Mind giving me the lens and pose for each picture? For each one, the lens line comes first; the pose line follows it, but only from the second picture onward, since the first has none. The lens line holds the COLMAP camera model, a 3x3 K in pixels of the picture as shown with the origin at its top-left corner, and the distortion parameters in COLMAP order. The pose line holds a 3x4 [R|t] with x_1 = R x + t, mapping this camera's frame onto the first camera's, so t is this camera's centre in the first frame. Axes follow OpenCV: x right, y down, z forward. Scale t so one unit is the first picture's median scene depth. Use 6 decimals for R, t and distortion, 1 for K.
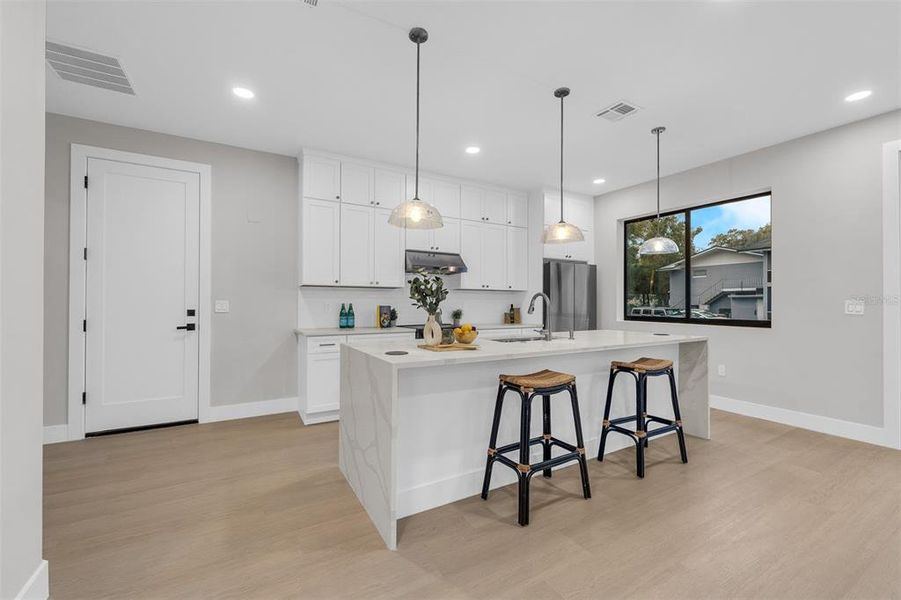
lens RADIAL K [[361.6, 0, 446.7], [0, 361.6, 298.5], [0, 0, 1]] dist [0.004002, 0.000595]
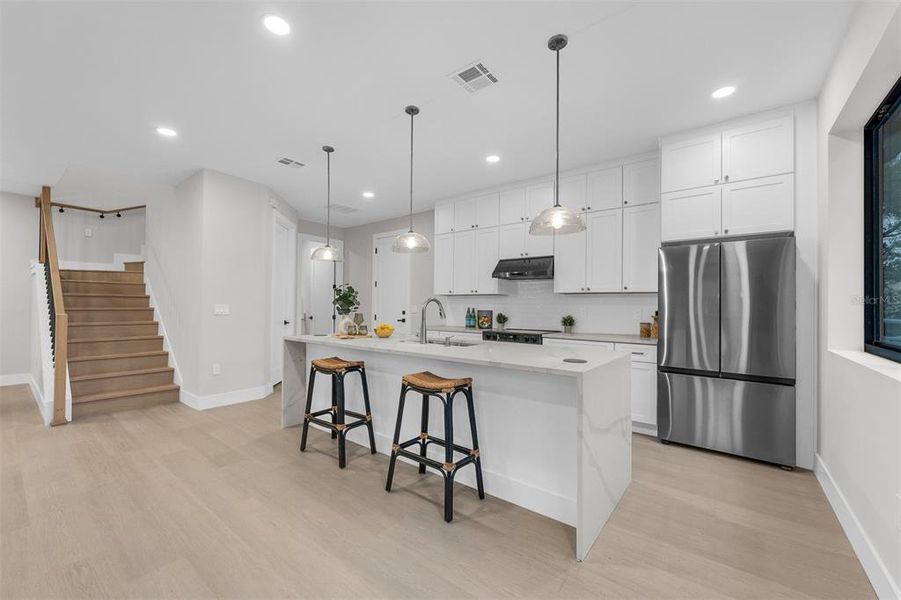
lens RADIAL K [[344.0, 0, 456.1], [0, 344.0, 306.4], [0, 0, 1]] dist [-0.002314, -0.000171]
pose [[0.405897, 0.000035, -0.913919, 0.904785], [0.000912, 0.999999, 0.000443, 0.007738], [0.913918, -0.001013, 0.405897, 0.504059]]
